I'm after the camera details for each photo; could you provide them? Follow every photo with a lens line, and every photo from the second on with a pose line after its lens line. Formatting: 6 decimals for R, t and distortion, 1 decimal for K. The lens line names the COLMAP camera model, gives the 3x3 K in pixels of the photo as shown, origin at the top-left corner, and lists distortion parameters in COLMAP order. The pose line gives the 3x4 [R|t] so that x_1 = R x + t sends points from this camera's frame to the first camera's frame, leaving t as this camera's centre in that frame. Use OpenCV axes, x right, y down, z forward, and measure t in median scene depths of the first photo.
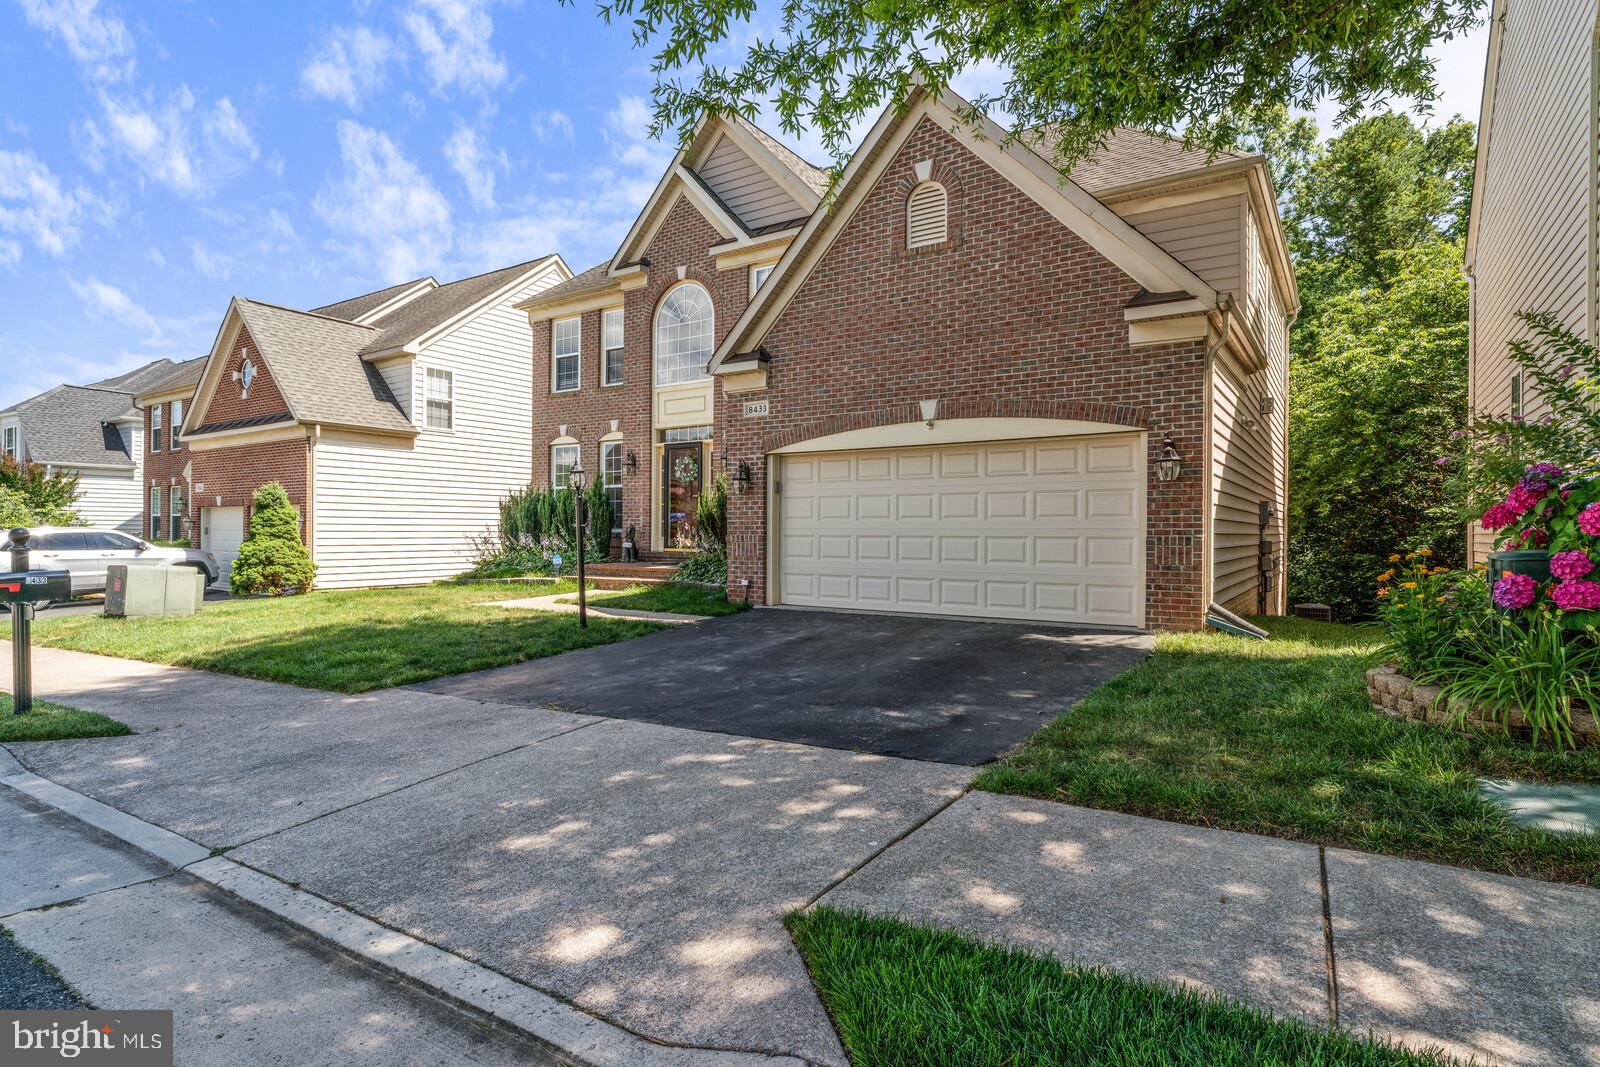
lens RADIAL K [[828.4, 0, 788.4], [0, 828.4, 515.9], [0, 0, 1]] dist [0.001223, 0.000853]
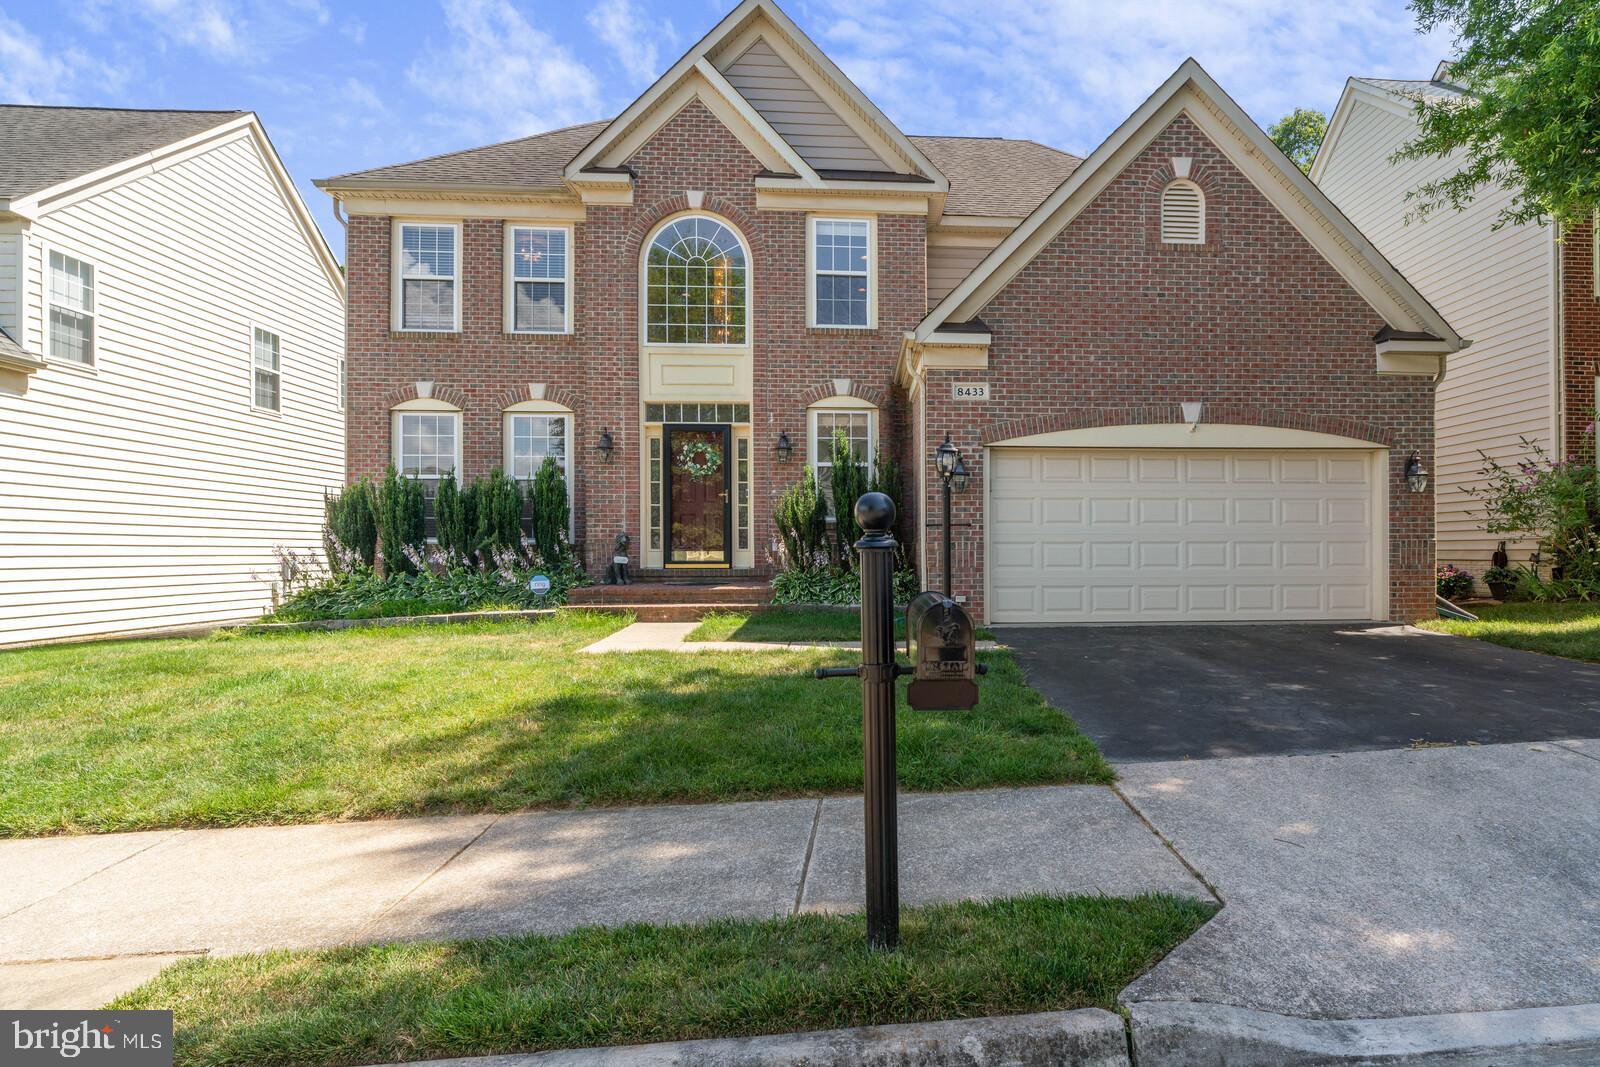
lens RADIAL K [[889.6, 0, 800.0], [0, 889.6, 533.5], [0, 0, 1]] dist [-0.004199, 0.000457]
pose [[0.786958, 0.008661, 0.616945, -0.845581], [-0.006076, 0.999962, -0.006288, 0.024555], [-0.616976, 0.001199, 0.786981, 0.463145]]
